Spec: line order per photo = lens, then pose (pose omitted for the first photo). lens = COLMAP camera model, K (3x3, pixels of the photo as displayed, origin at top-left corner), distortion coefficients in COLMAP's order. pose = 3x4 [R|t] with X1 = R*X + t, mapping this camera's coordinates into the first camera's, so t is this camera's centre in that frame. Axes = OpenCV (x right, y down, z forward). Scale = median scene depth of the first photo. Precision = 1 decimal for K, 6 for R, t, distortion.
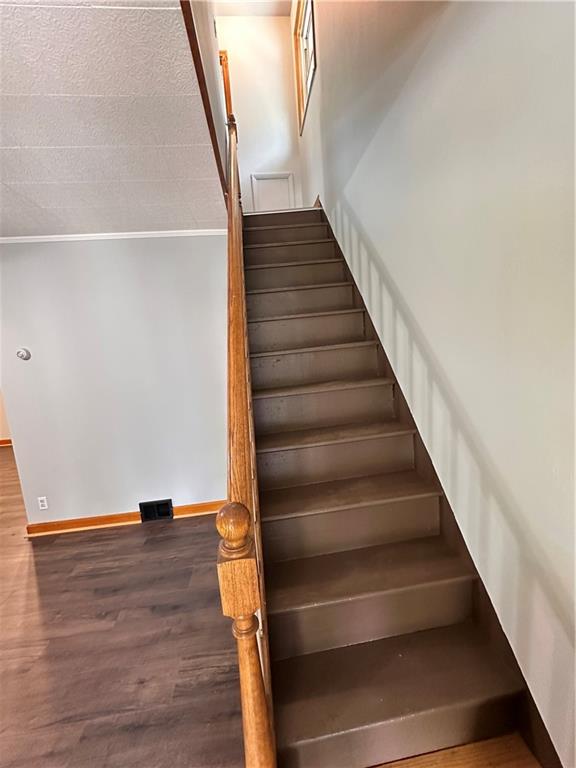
lens RADIAL K [[304.6, 0, 287.9], [0, 304.6, 384.2], [0, 0, 1]] dist [-0.003006, 0.000228]
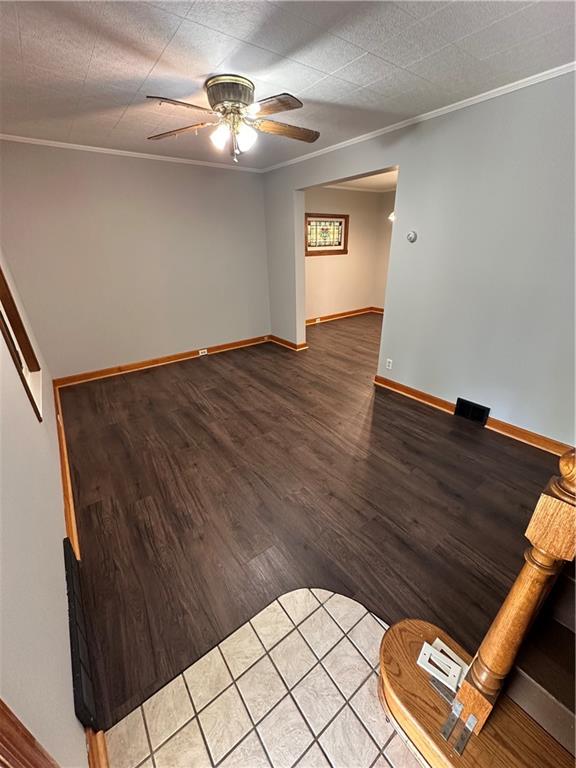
lens RADIAL K [[304.6, 0, 290.4], [0, 304.6, 383.7], [0, 0, 1]] dist [-0.003006, 0.000228]
pose [[0.509113, 0.414731, -0.754190, -0.013420], [-0.133429, 0.903689, 0.406871, -0.004412], [0.850295, -0.106512, 0.515416, -0.039083]]
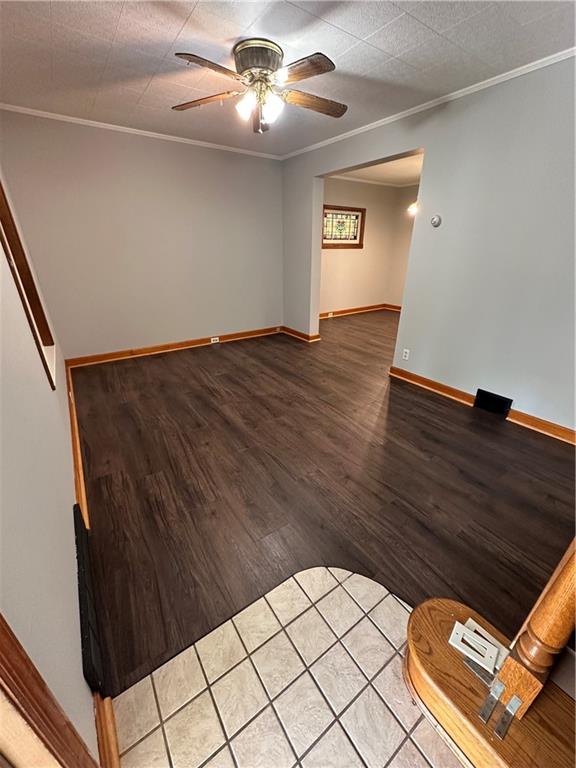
lens RADIAL K [[304.6, 0, 290.1], [0, 304.6, 384.1], [0, 0, 1]] dist [-0.003006, 0.000228]
pose [[0.478876, 0.429082, -0.765876, -0.023802], [-0.157353, 0.900238, 0.405971, 0.081307], [0.863665, -0.073897, 0.498619, -0.062716]]
